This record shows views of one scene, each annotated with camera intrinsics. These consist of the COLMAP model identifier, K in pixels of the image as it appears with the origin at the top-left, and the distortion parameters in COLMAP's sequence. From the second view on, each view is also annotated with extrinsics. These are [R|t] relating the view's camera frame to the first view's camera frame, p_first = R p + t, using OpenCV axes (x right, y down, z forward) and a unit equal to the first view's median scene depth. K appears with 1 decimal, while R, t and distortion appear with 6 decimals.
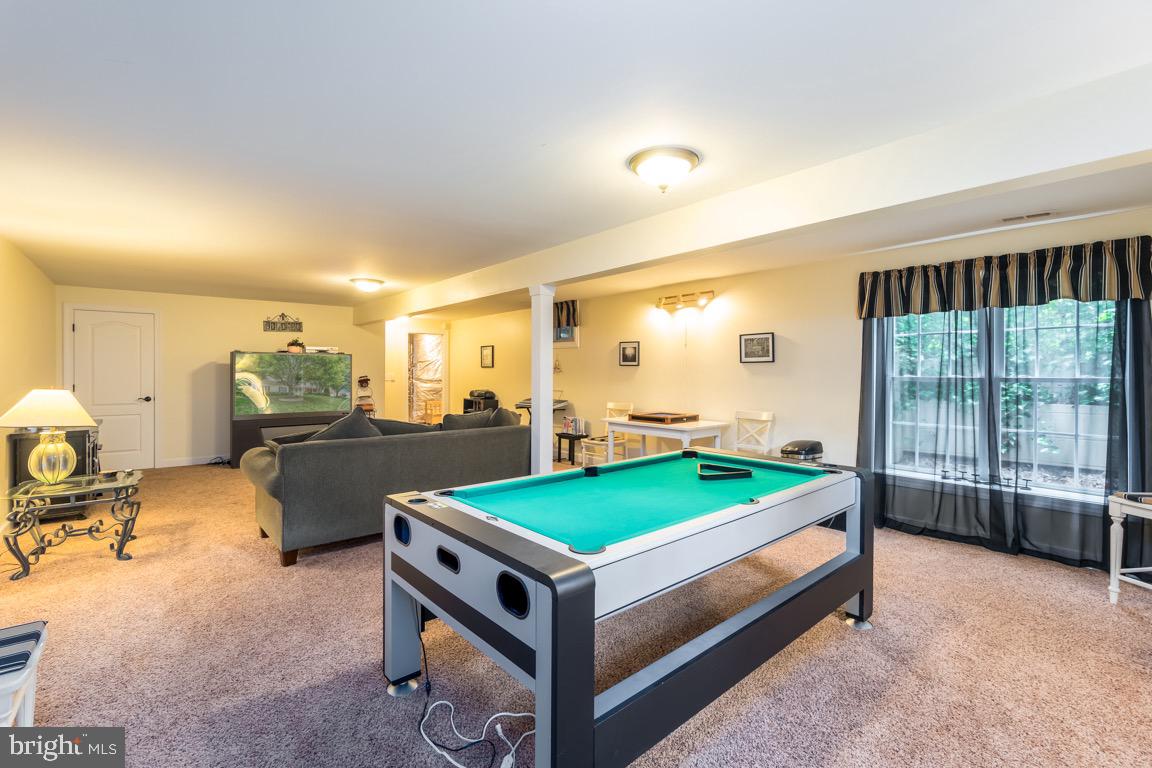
lens RADIAL K [[500.5, 0, 577.9], [0, 500.5, 386.4], [0, 0, 1]] dist [-0.001159, 0.000421]
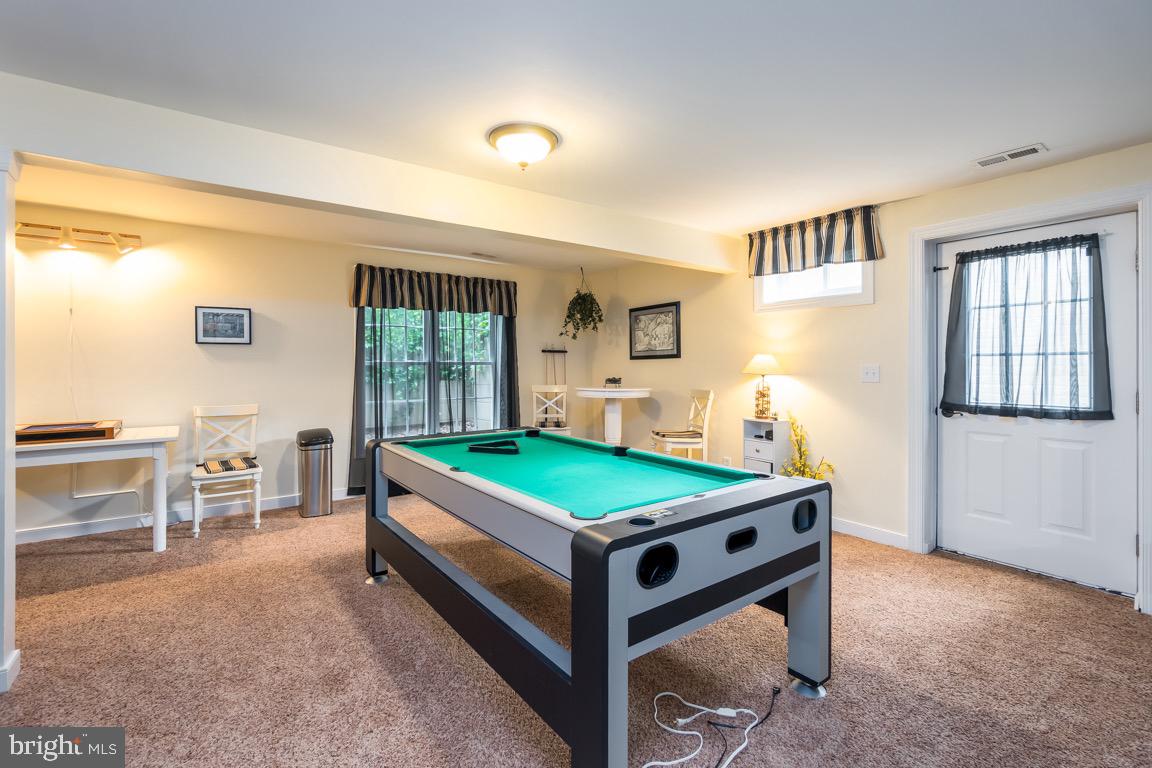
lens RADIAL K [[500.5, 0, 583.8], [0, 500.5, 363.5], [0, 0, 1]] dist [-0.001159, 0.000421]
pose [[0.090820, -0.001990, 0.995865, -0.439800], [0.028845, 0.999584, -0.000633, -0.000235], [-0.995449, 0.028783, 0.090840, 0.426364]]
